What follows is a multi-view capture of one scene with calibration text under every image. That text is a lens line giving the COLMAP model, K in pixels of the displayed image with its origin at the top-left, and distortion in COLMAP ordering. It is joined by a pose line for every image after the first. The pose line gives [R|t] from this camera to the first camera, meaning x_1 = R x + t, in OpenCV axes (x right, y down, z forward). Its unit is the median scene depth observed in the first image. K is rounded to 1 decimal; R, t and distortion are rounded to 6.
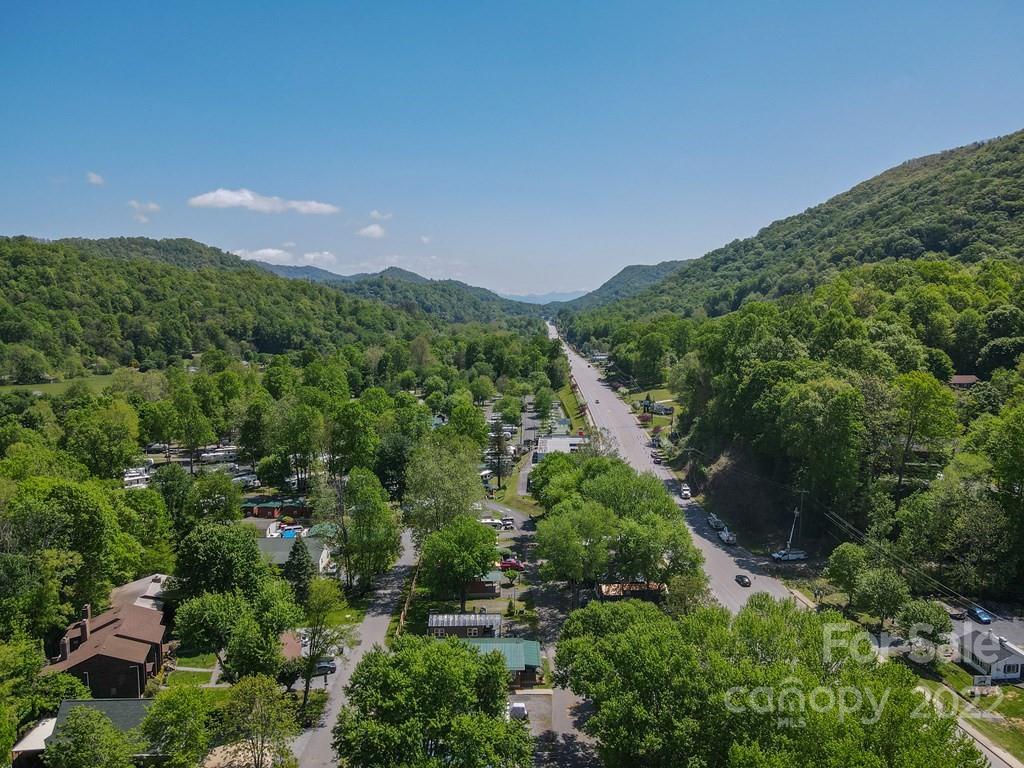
lens RADIAL K [[756.6, 0, 513.4], [0, 756.6, 386.8], [0, 0, 1]] dist [-0.007032, 0.025756]
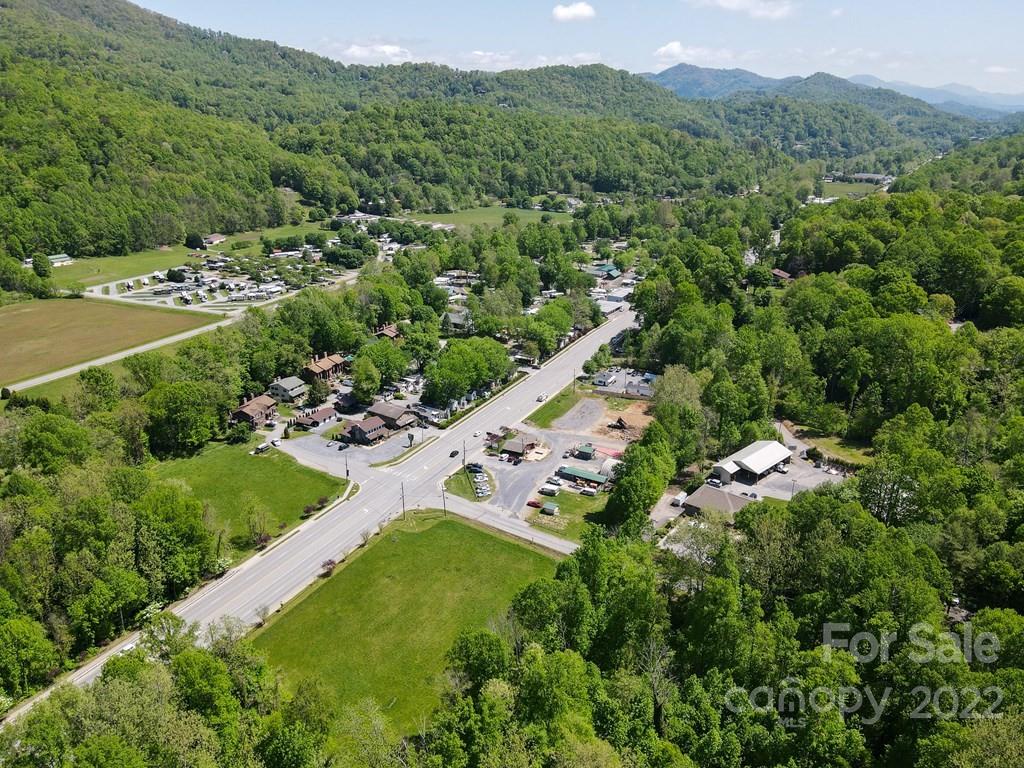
lens RADIAL K [[756.6, 0, 513.4], [0, 756.6, 386.8], [0, 0, 1]] dist [-0.007032, 0.025756]
pose [[0.850174, 0.191079, -0.490605, 0.270403], [-0.061714, 0.961563, 0.267561, -0.063845], [0.522873, -0.197196, 0.829287, -0.263420]]
